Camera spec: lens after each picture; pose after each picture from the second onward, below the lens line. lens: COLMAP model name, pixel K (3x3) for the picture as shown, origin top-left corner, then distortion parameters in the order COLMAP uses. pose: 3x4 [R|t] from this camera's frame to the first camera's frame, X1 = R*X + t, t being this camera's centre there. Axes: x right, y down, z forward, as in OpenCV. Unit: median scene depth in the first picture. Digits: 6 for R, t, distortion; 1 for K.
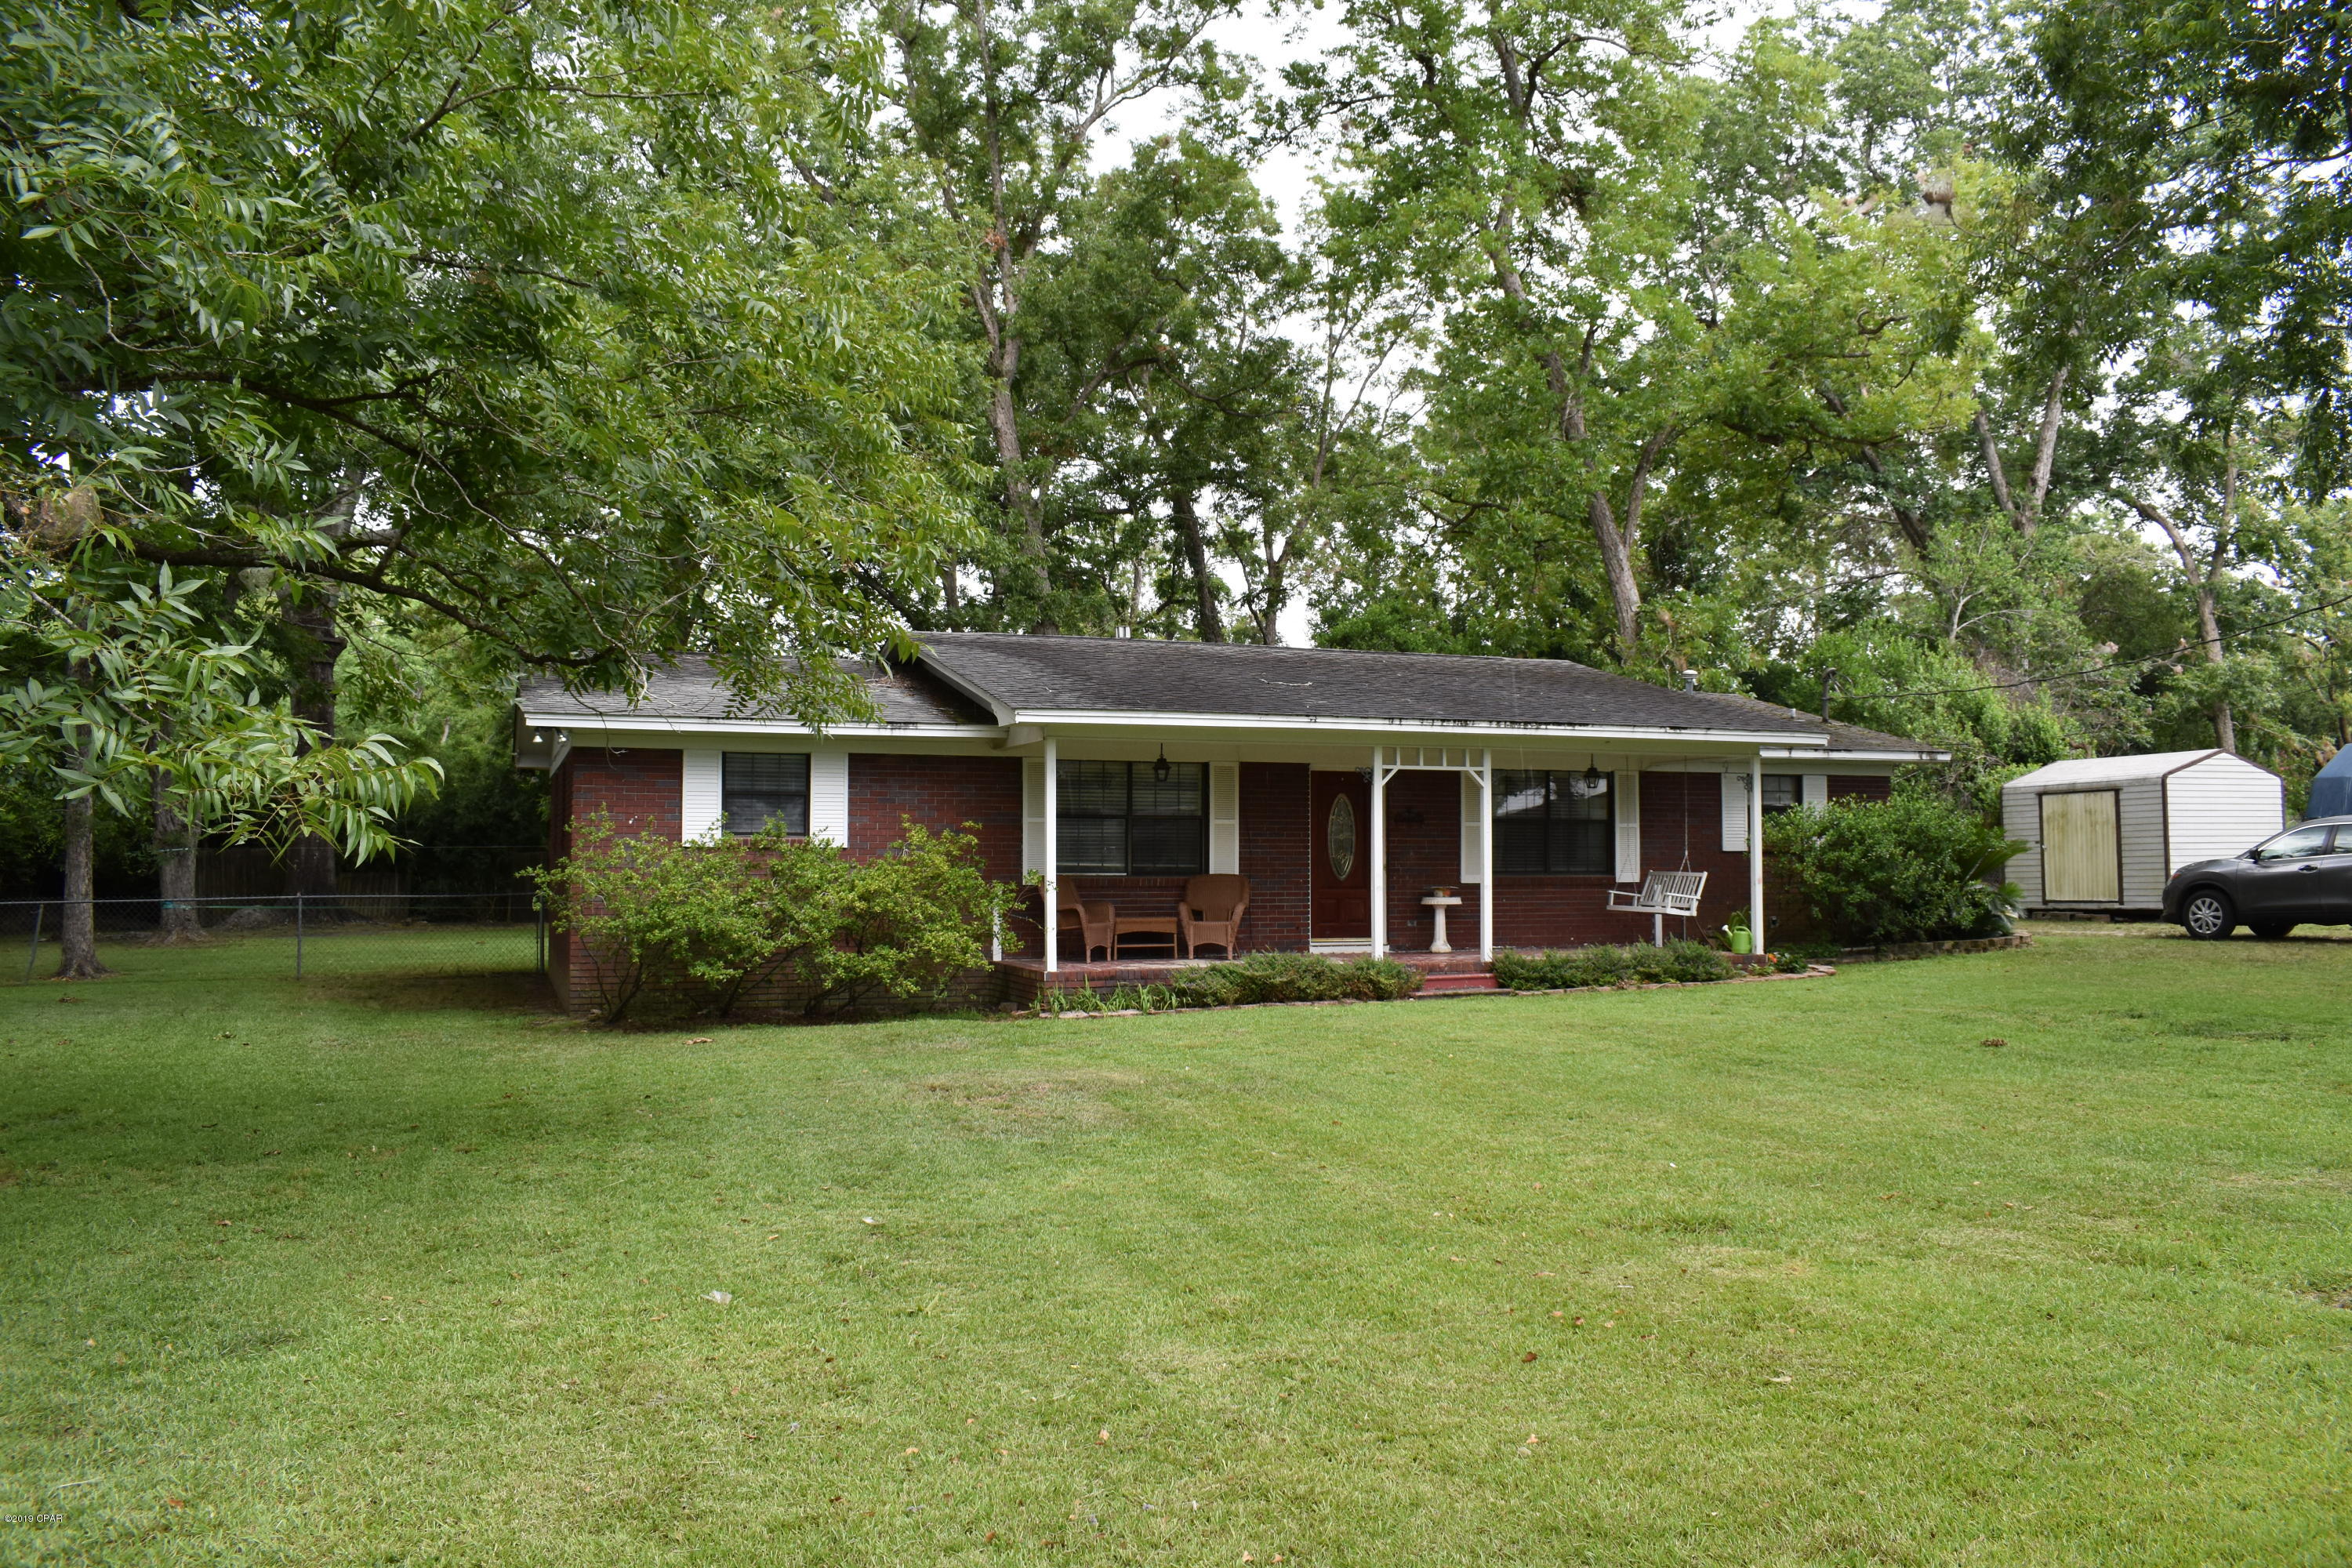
lens RADIAL K [[1769.6, 0, 1185.5], [0, 1769.6, 784.2], [0, 0, 1]] dist [-0.079026, 0.005875]
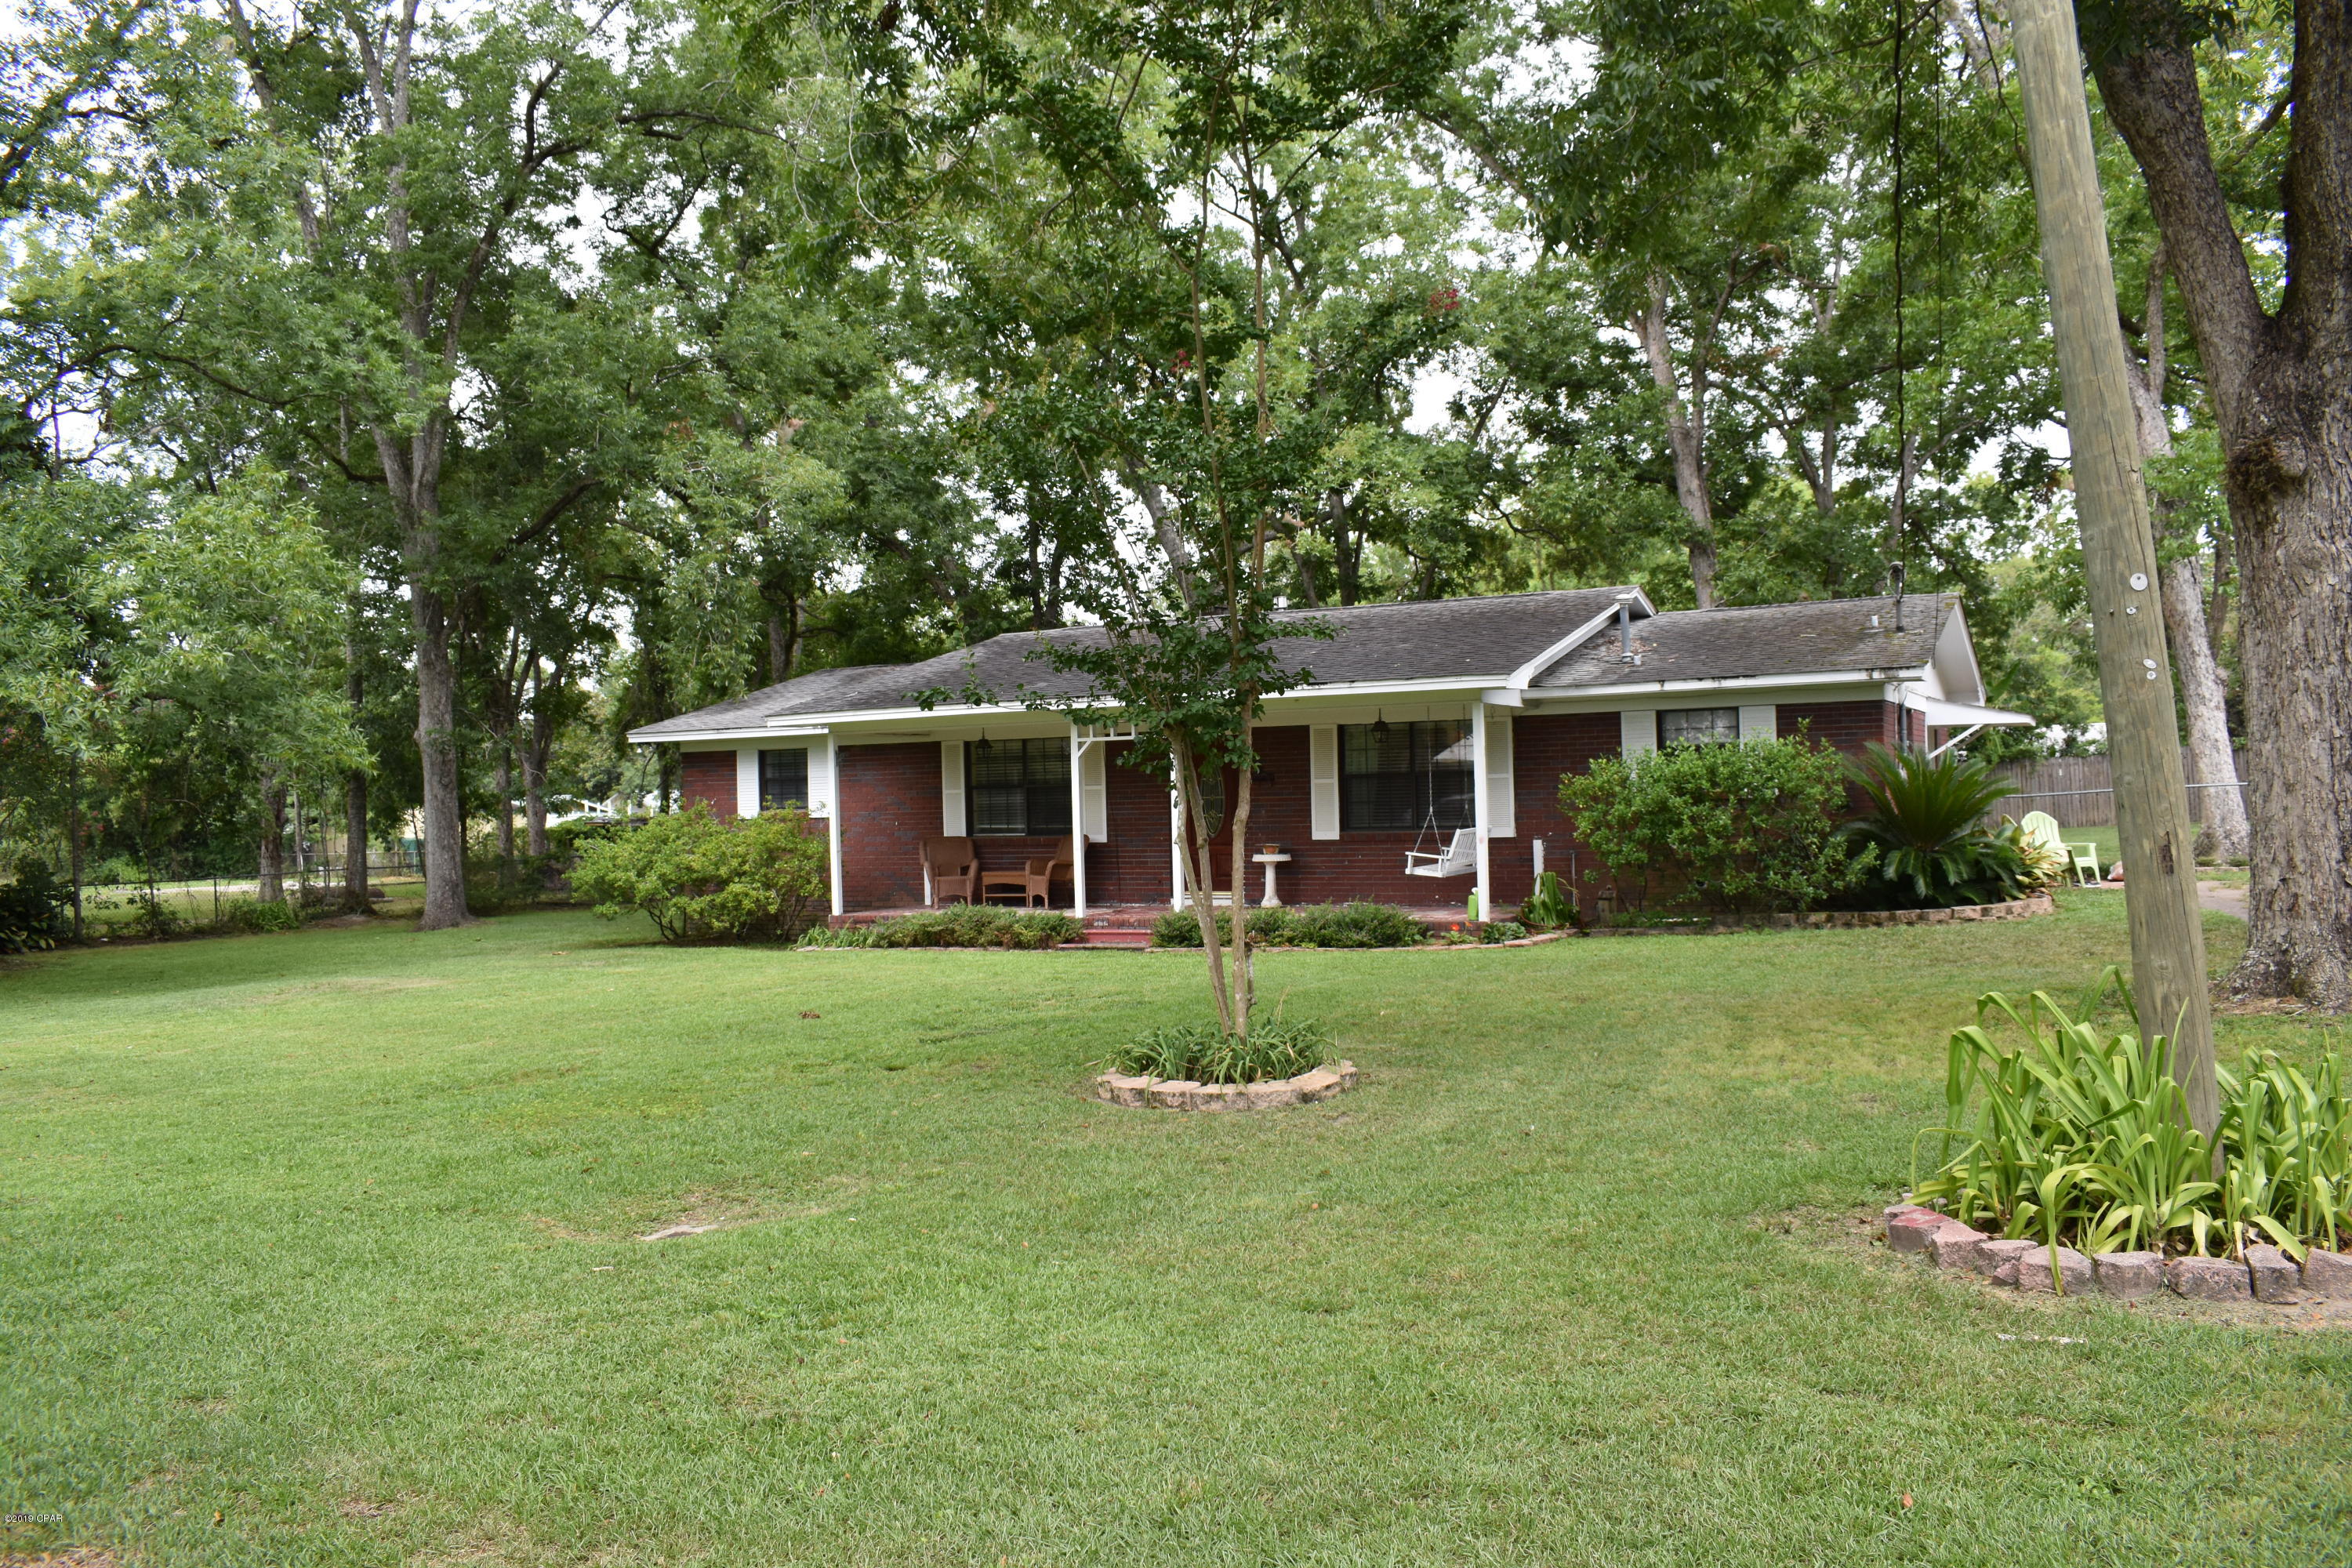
lens RADIAL K [[1769.6, 0, 1185.5], [0, 1769.6, 784.2], [0, 0, 1]] dist [-0.079026, 0.005875]
pose [[0.654767, -0.023665, -0.755460, 0.980873], [0.064219, 0.997637, 0.024408, -0.005002], [0.753098, -0.064496, 0.654740, 0.319604]]
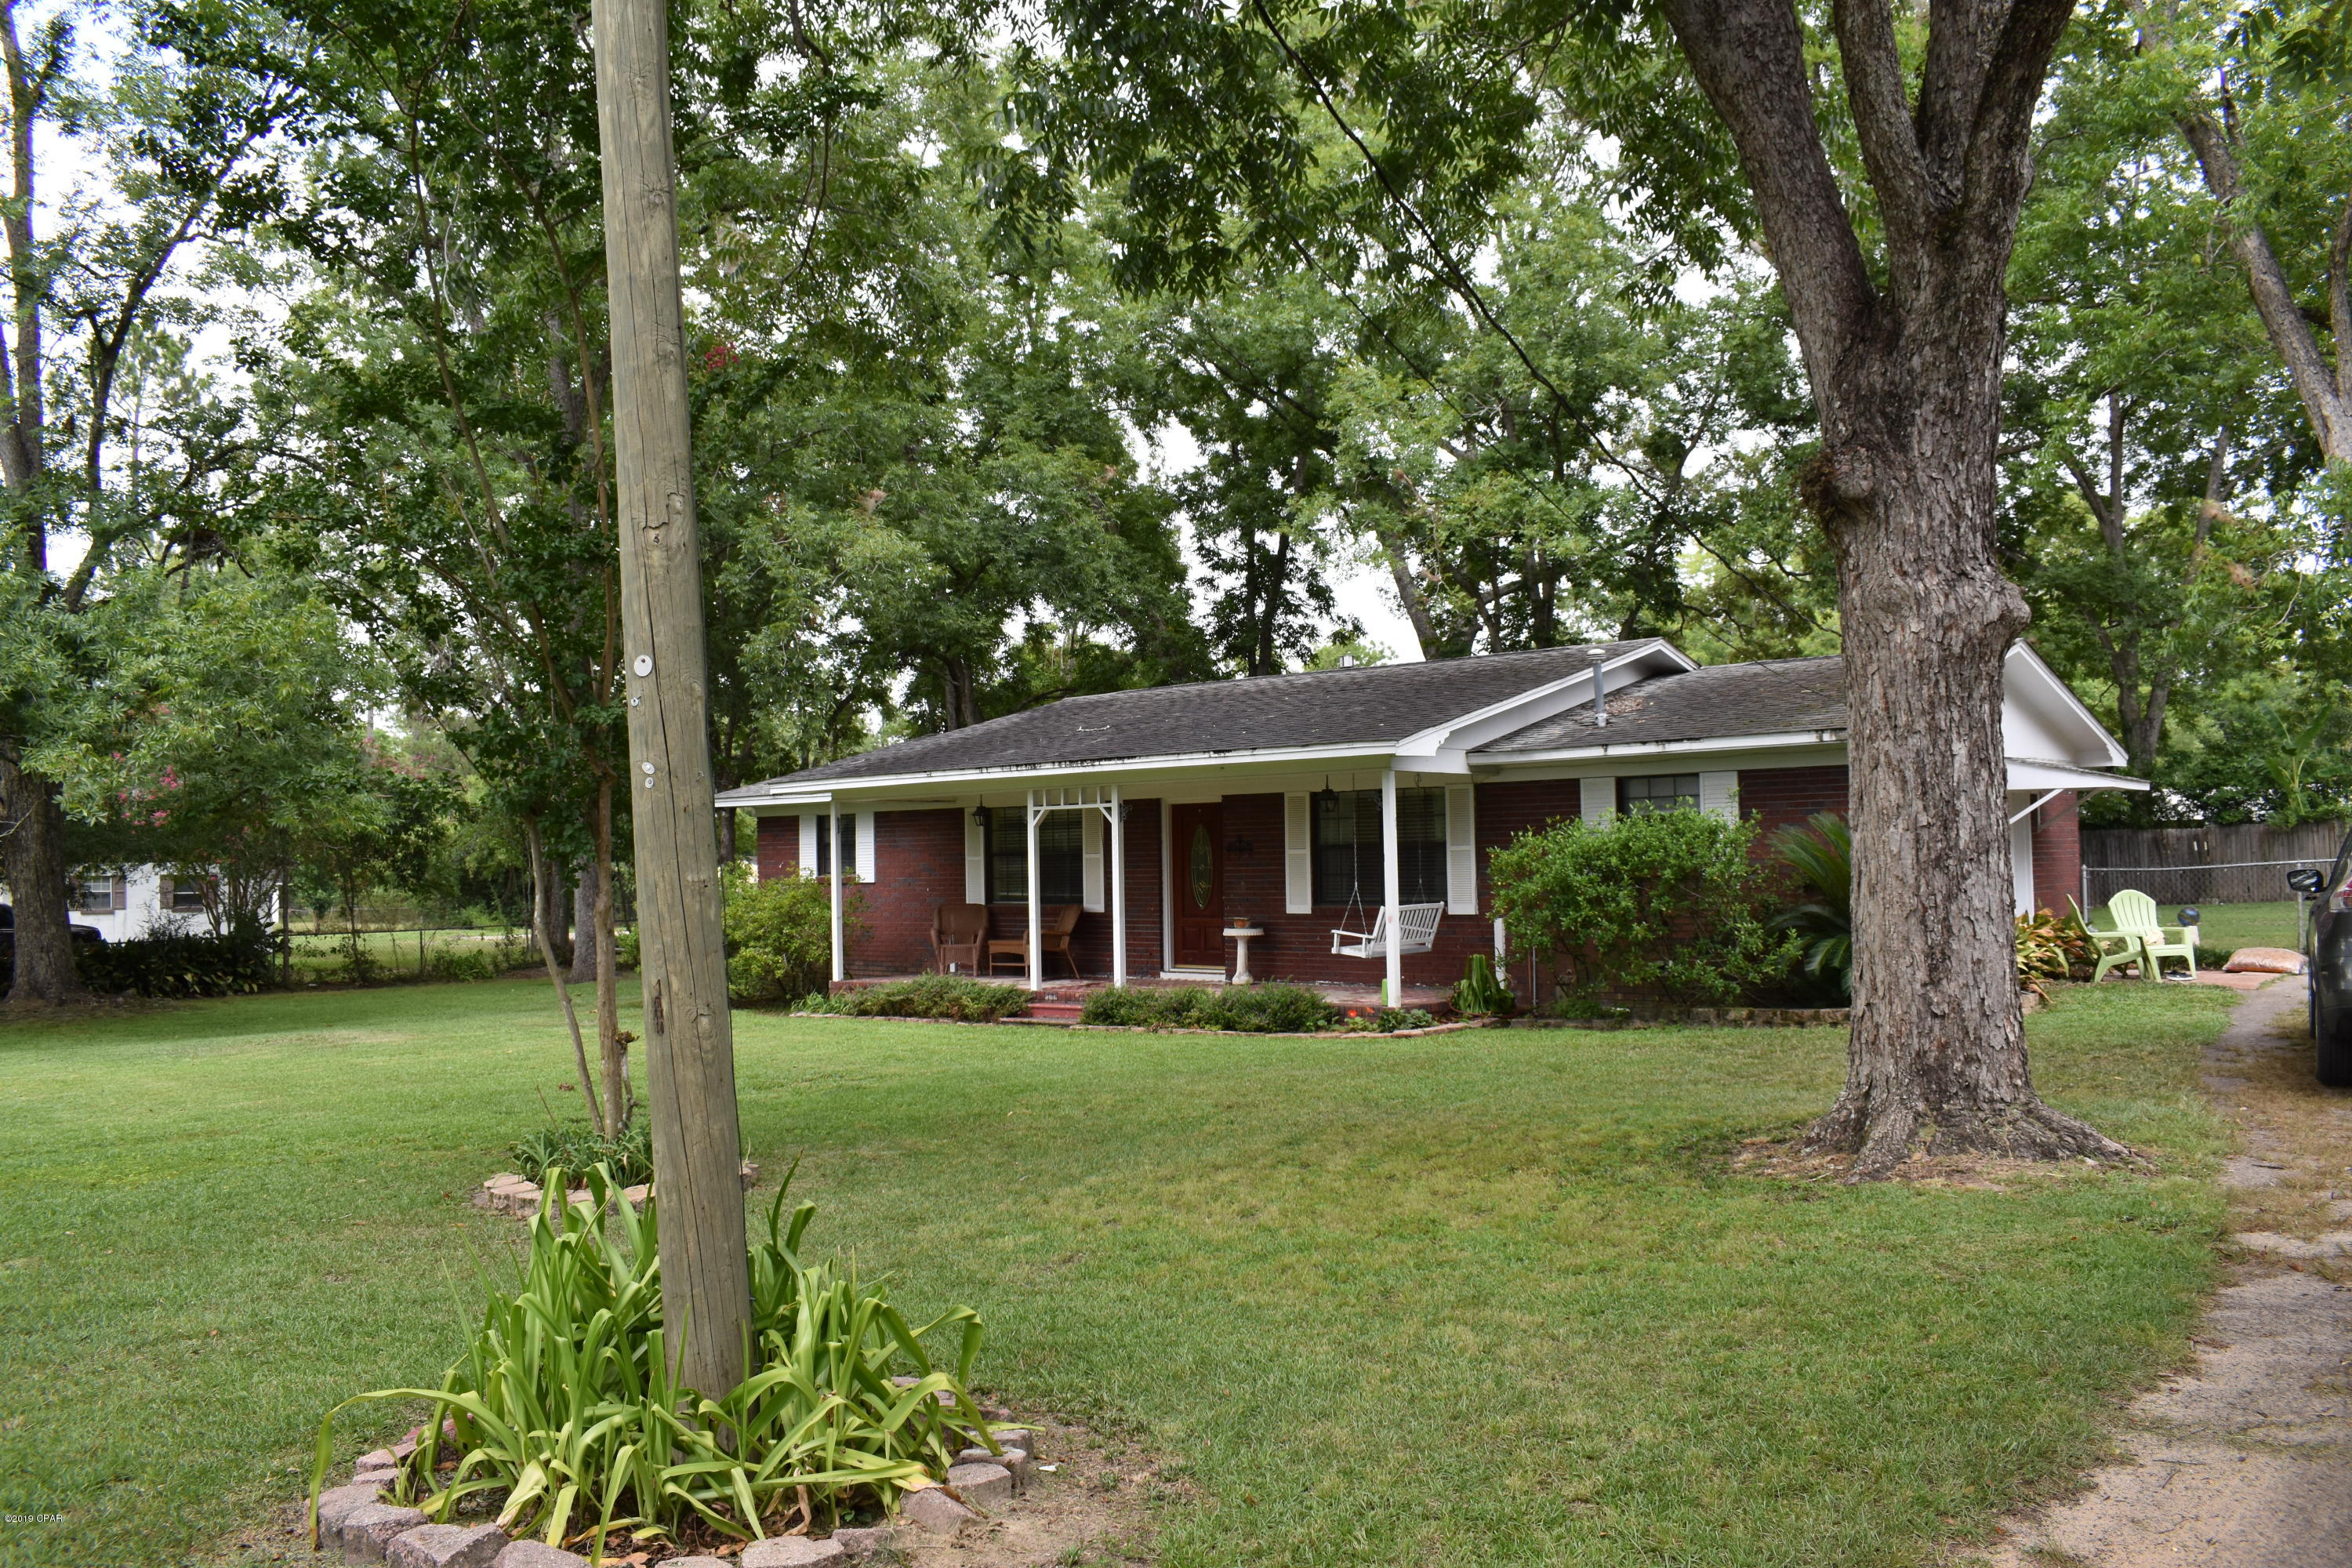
lens RADIAL K [[1769.6, 0, 1185.5], [0, 1769.6, 784.2], [0, 0, 1]] dist [-0.079026, 0.005875]
pose [[0.472562, -0.047995, -0.879990, 1.097096], [0.063861, 0.997756, -0.020124, 0.002789], [0.878981, -0.046687, 0.474566, 0.561342]]
